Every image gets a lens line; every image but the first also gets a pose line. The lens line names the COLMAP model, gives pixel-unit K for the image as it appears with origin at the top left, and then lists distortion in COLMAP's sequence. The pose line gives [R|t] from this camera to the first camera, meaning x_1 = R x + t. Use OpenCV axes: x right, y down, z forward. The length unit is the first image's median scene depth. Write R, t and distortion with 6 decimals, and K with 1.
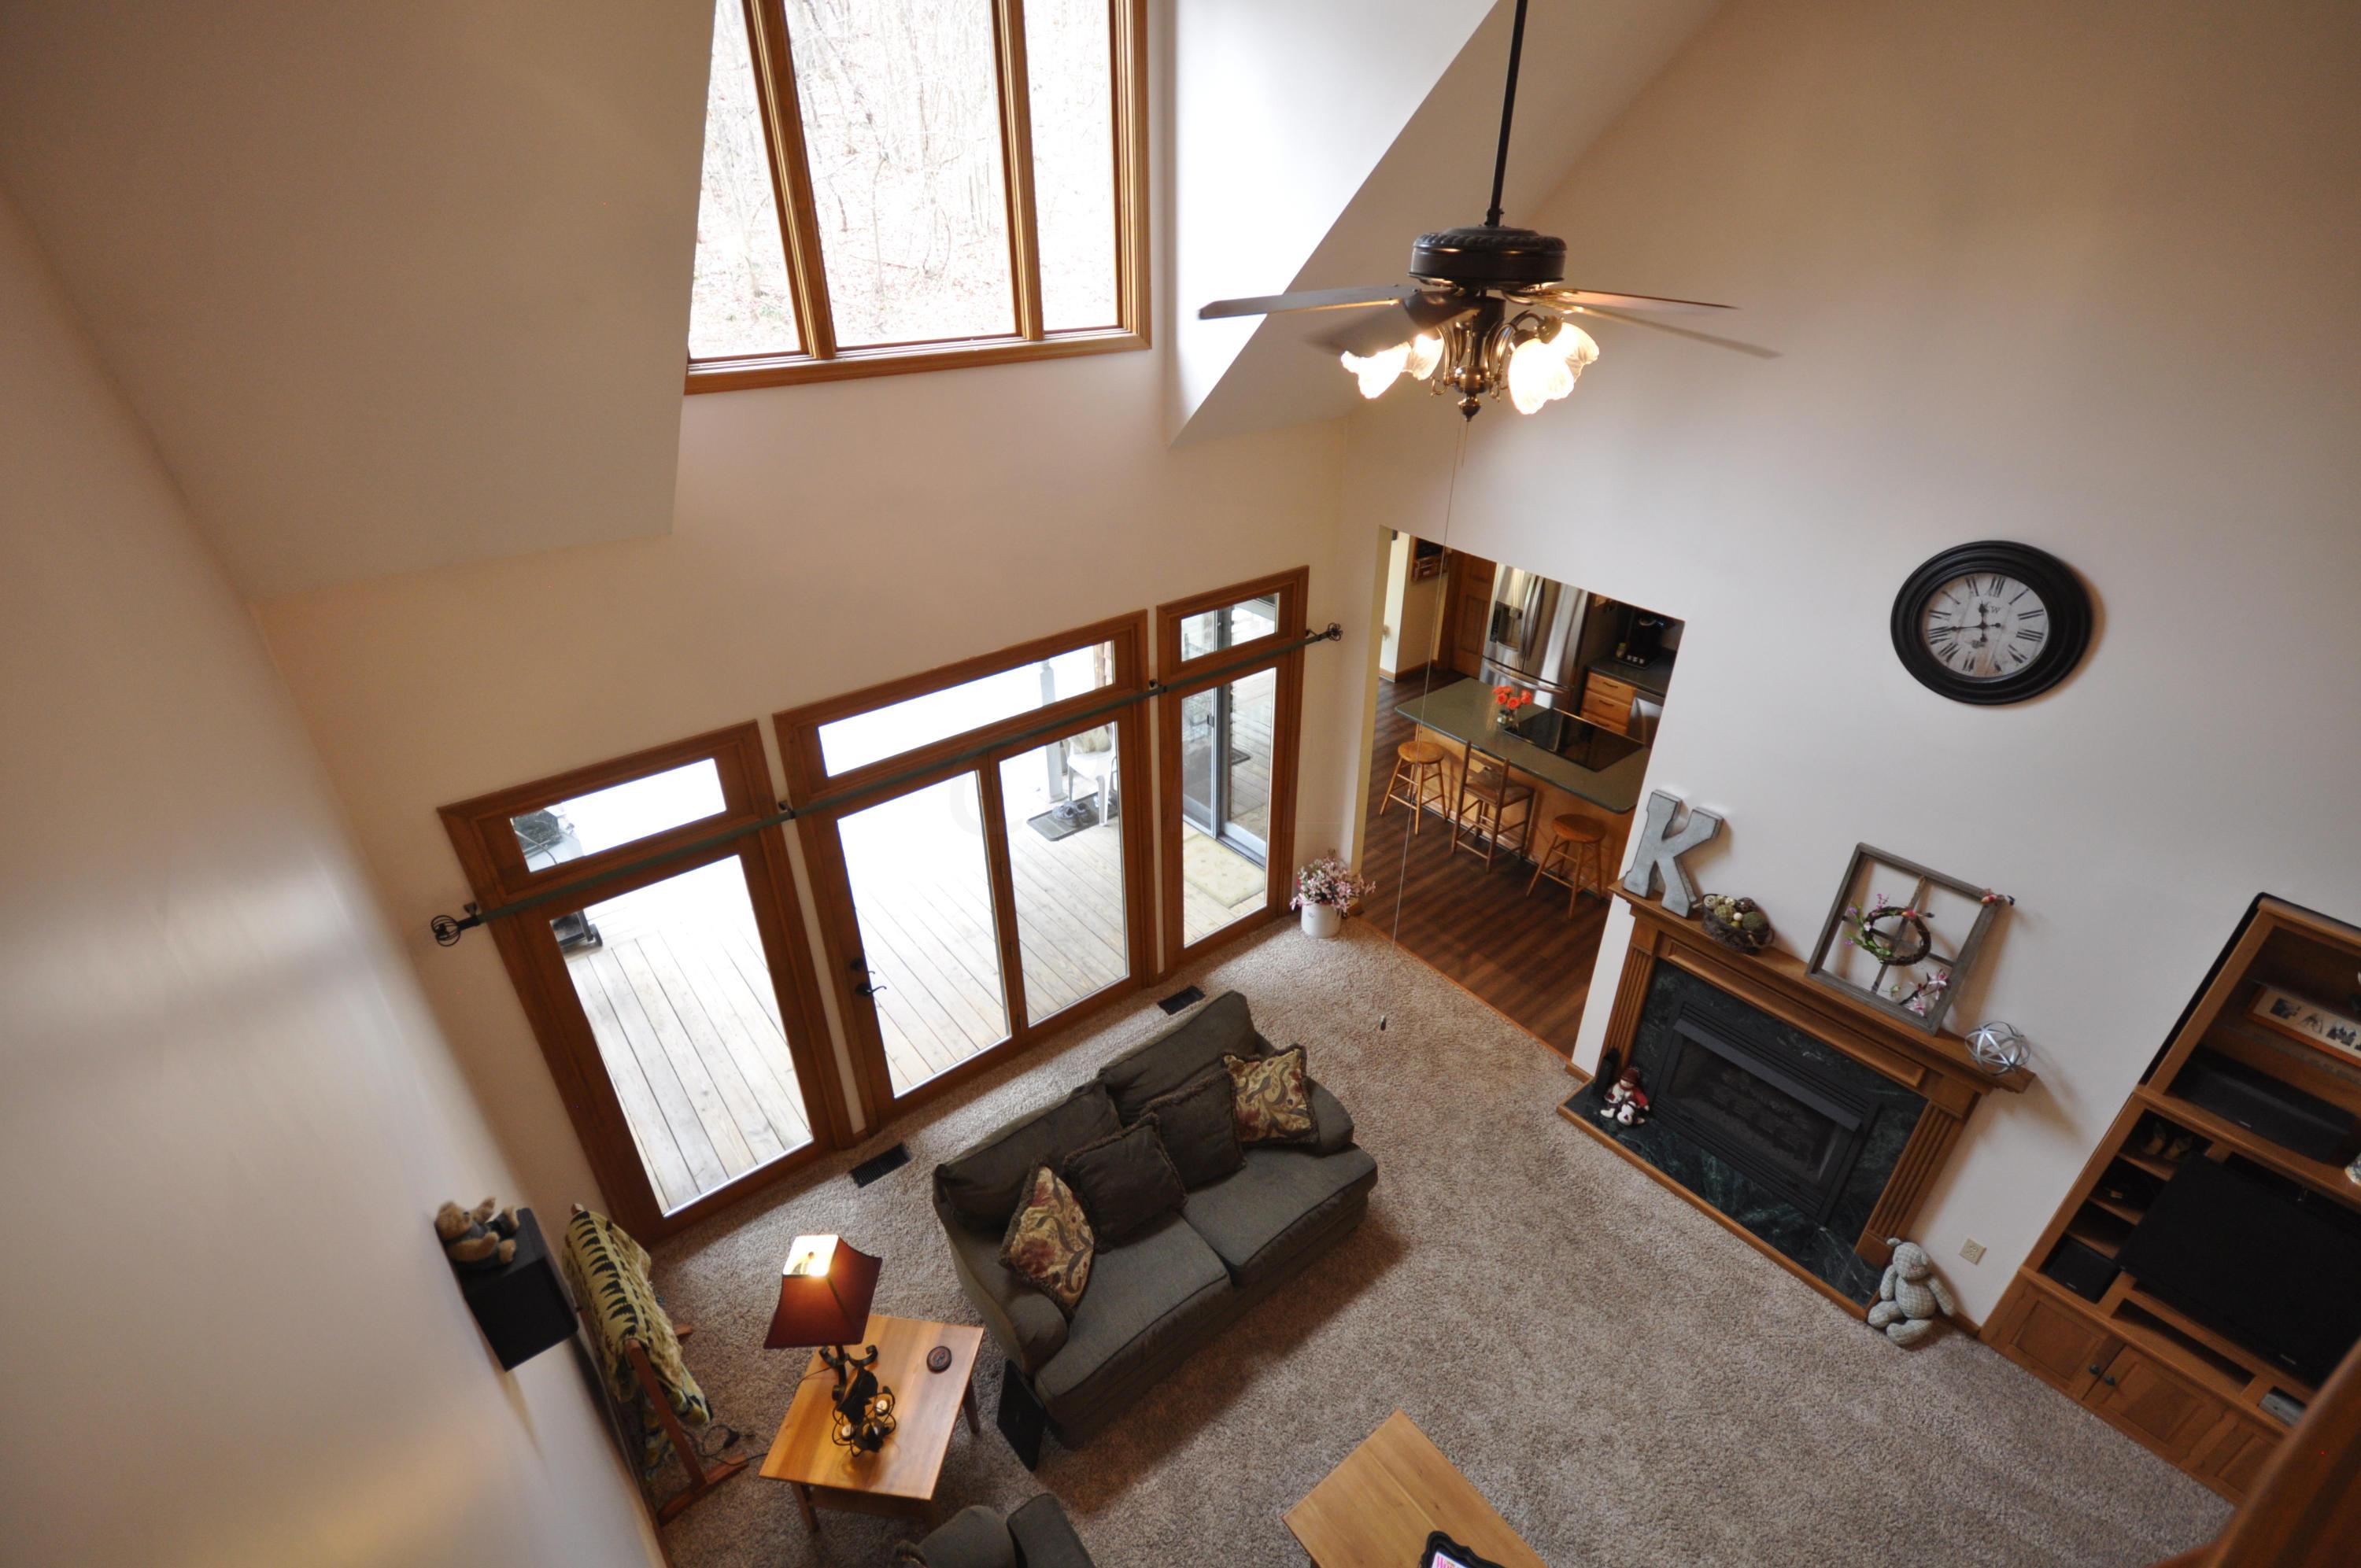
lens RADIAL K [[1030.8, 0, 1195.6], [0, 1030.8, 781.3], [0, 0, 1]] dist [0.000031, -0.007515]
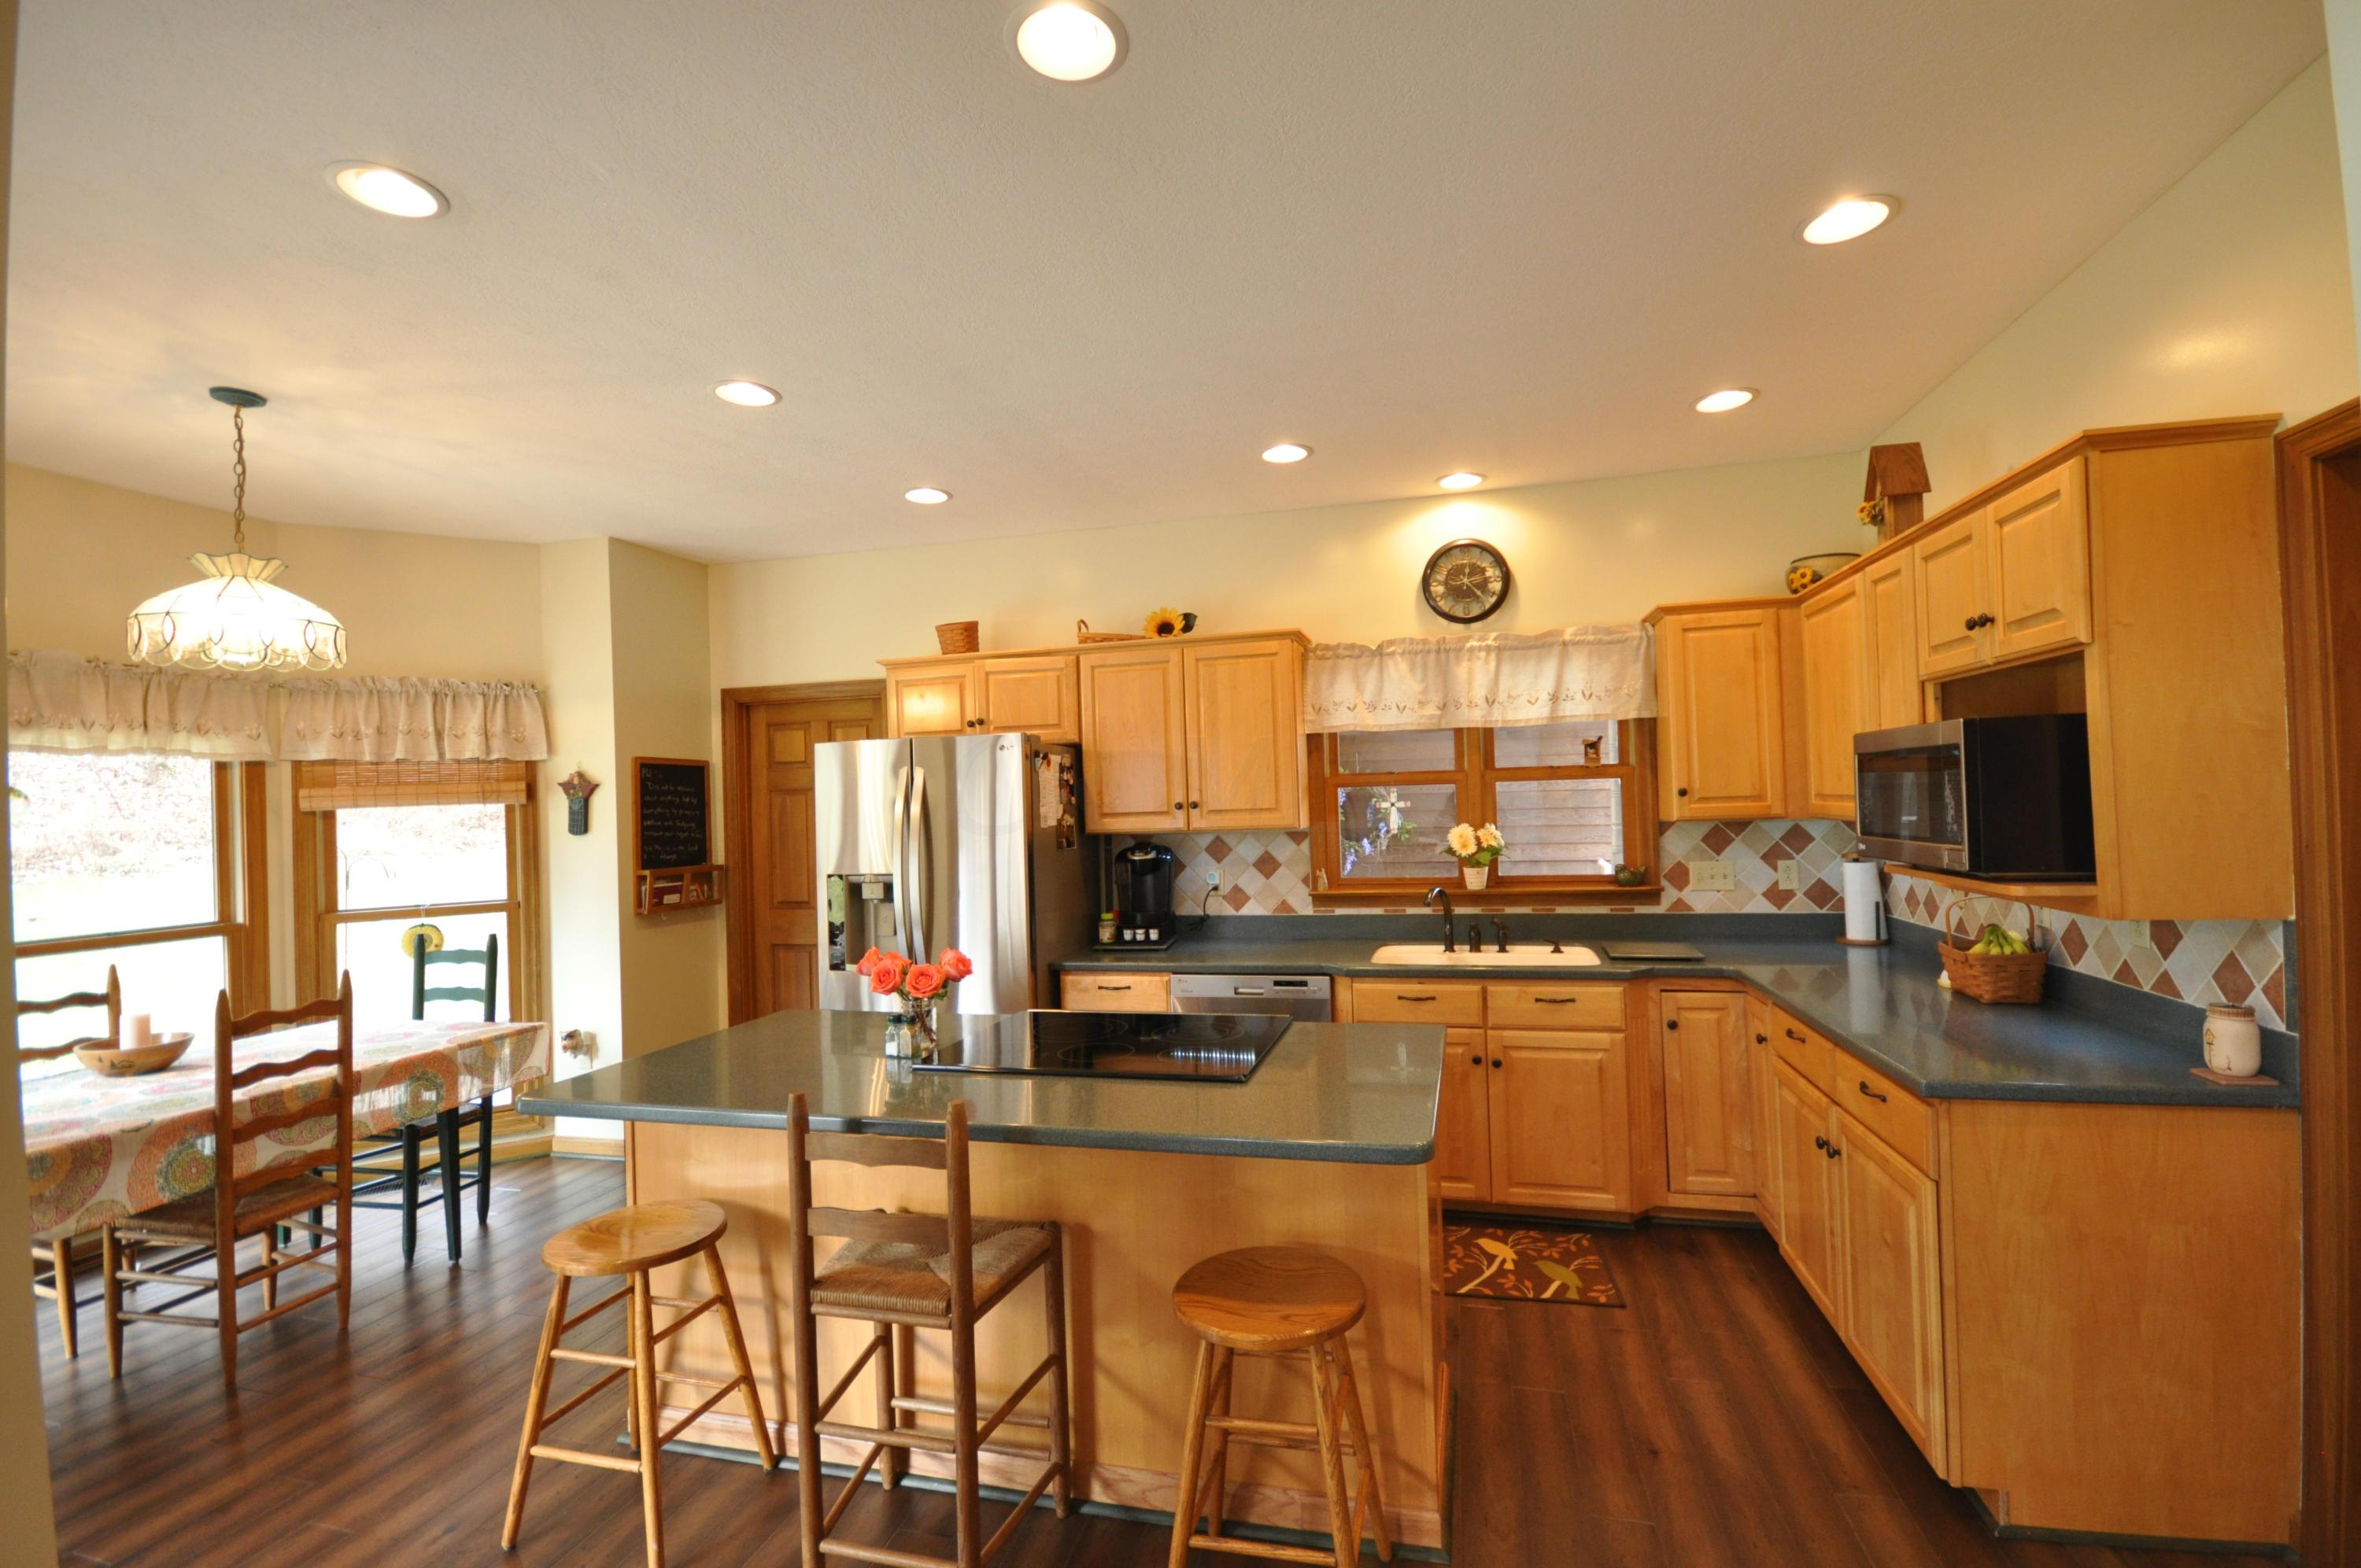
lens RADIAL K [[1030.8, 0, 1216.6], [0, 1030.8, 784.1], [0, 0, 1]] dist [0.000031, -0.007515]
pose [[0.797891, -0.020542, 0.602452, 0.190950], [0.327529, 0.853796, -0.404670, 0.034037], [-0.506058, 0.520203, 0.687964, 0.710696]]
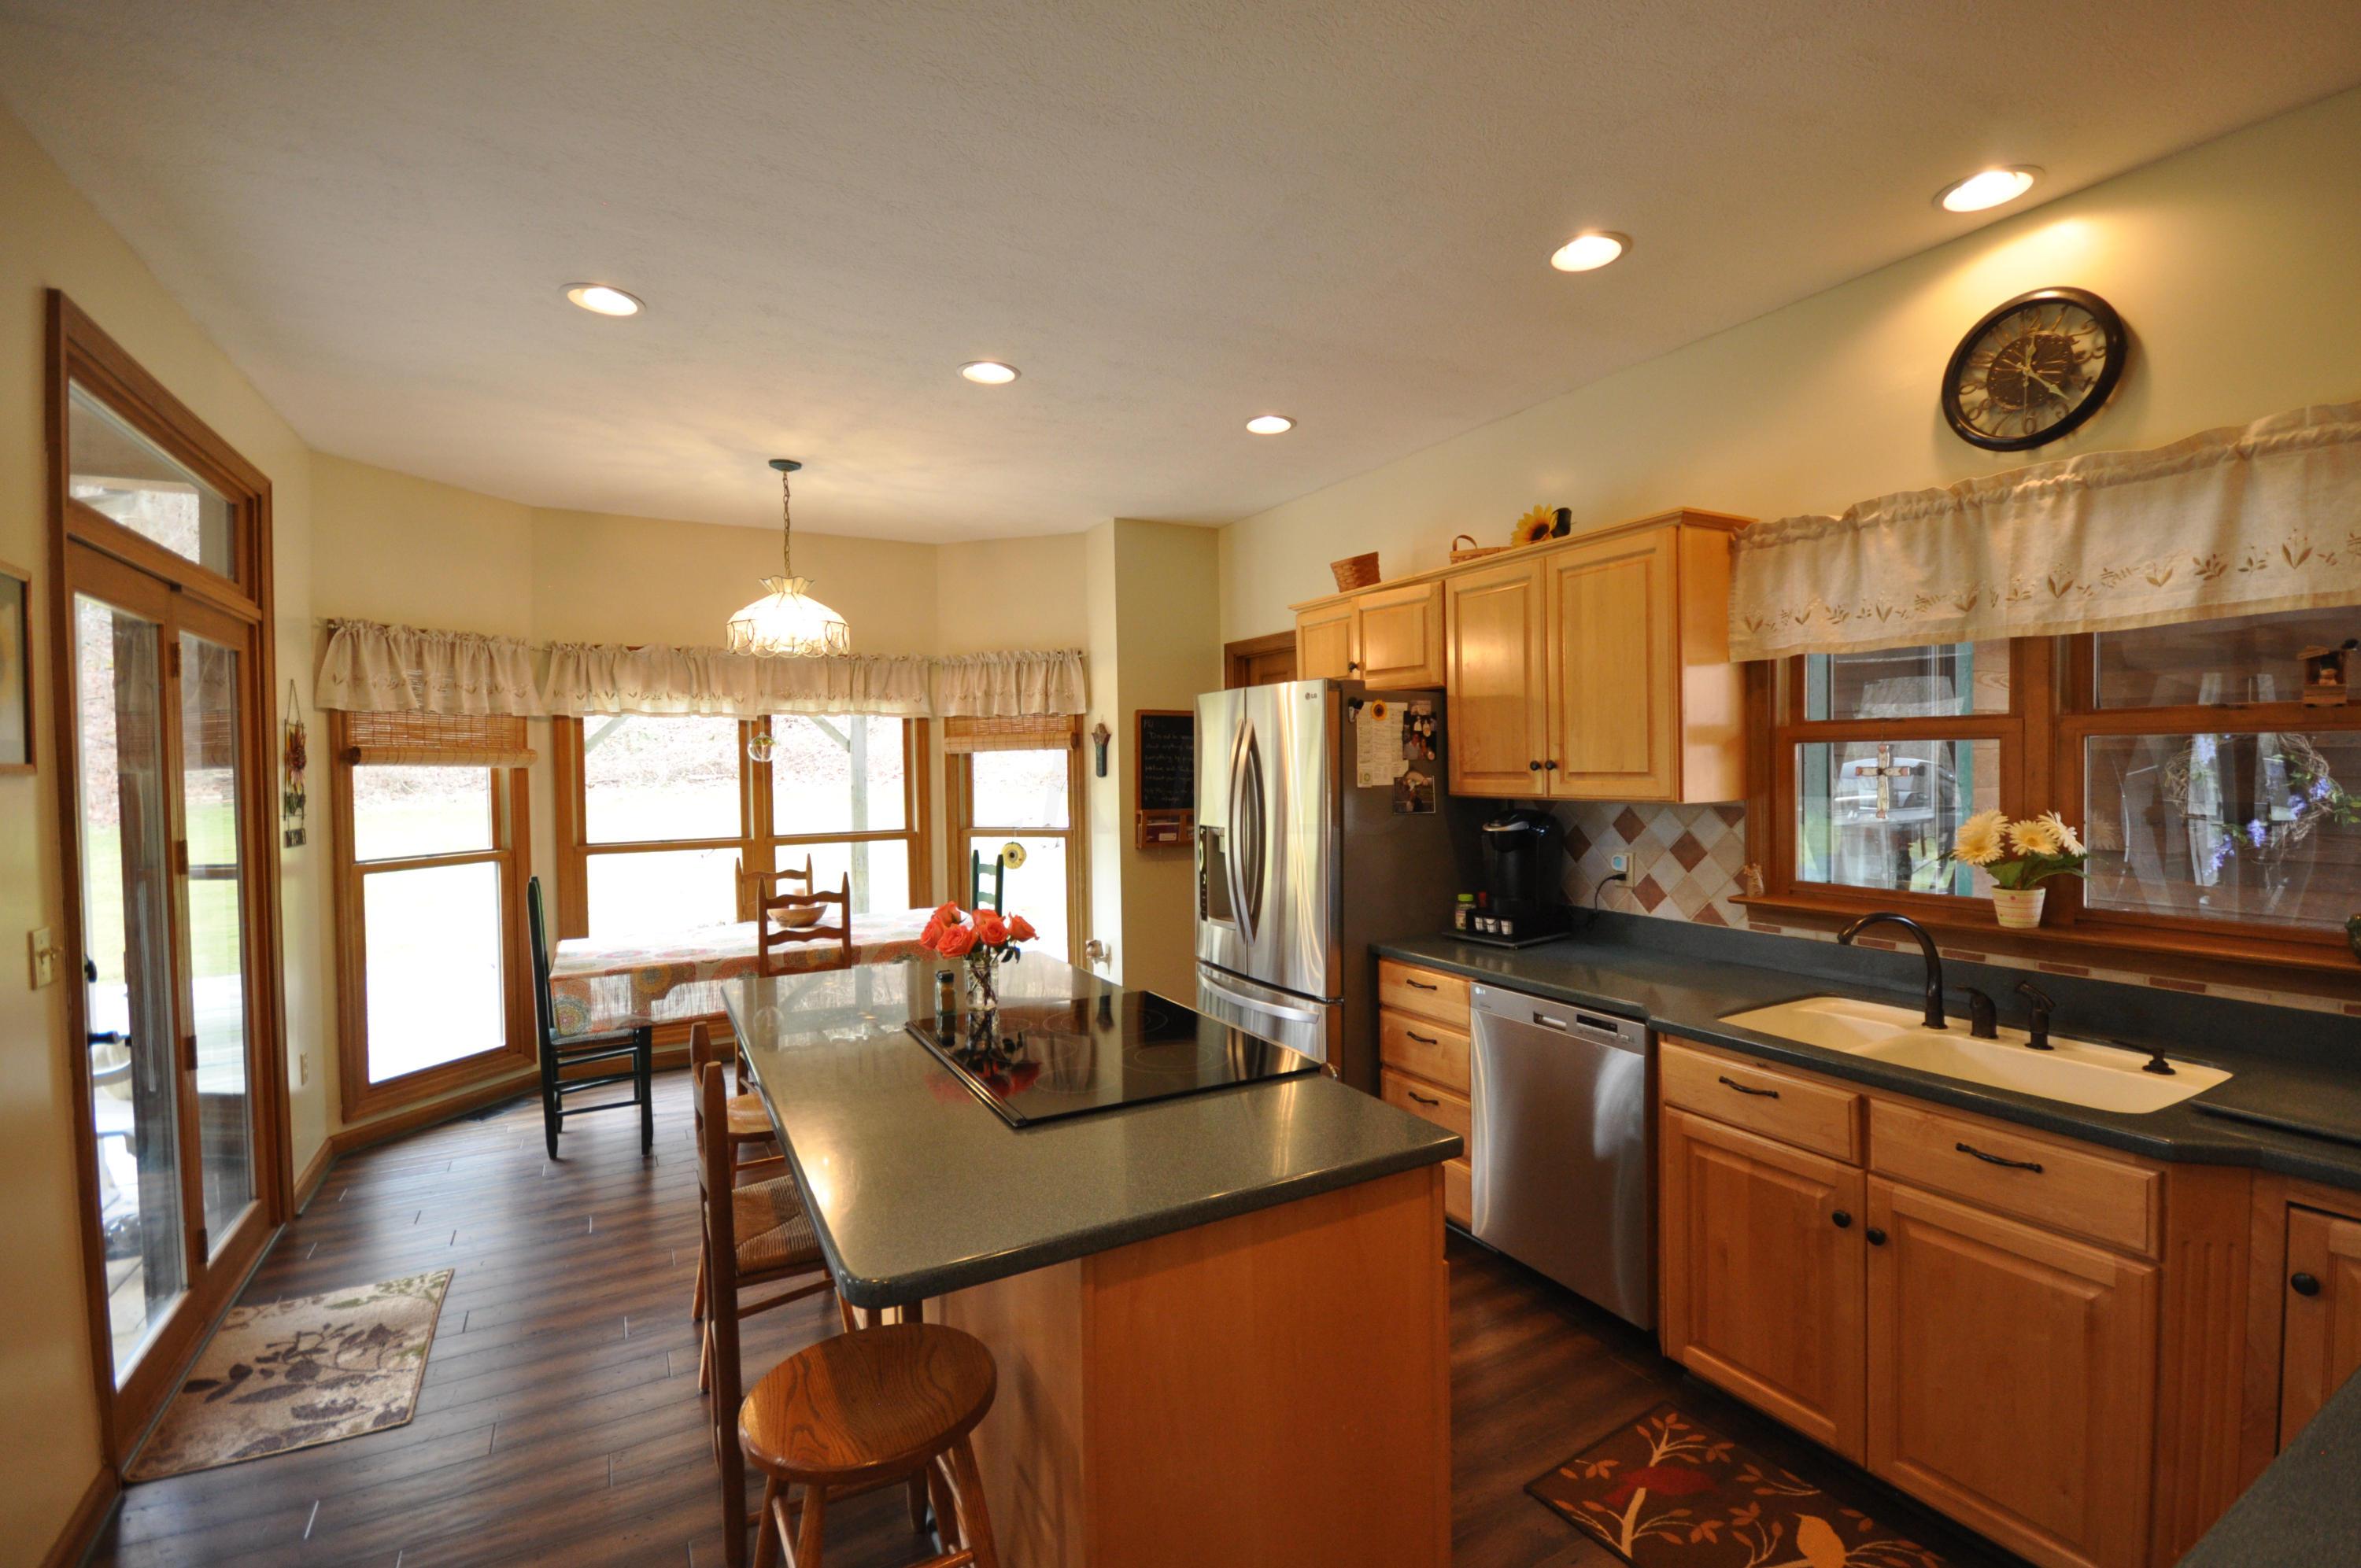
lens RADIAL K [[1030.8, 0, 1199.2], [0, 1030.8, 784.5], [0, 0, 1]] dist [0.000031, -0.007515]
pose [[0.985520, -0.014269, -0.168956, 0.446524], [-0.067496, 0.881085, -0.468117, 0.027624], [0.155545, 0.472743, 0.867364, 0.723029]]
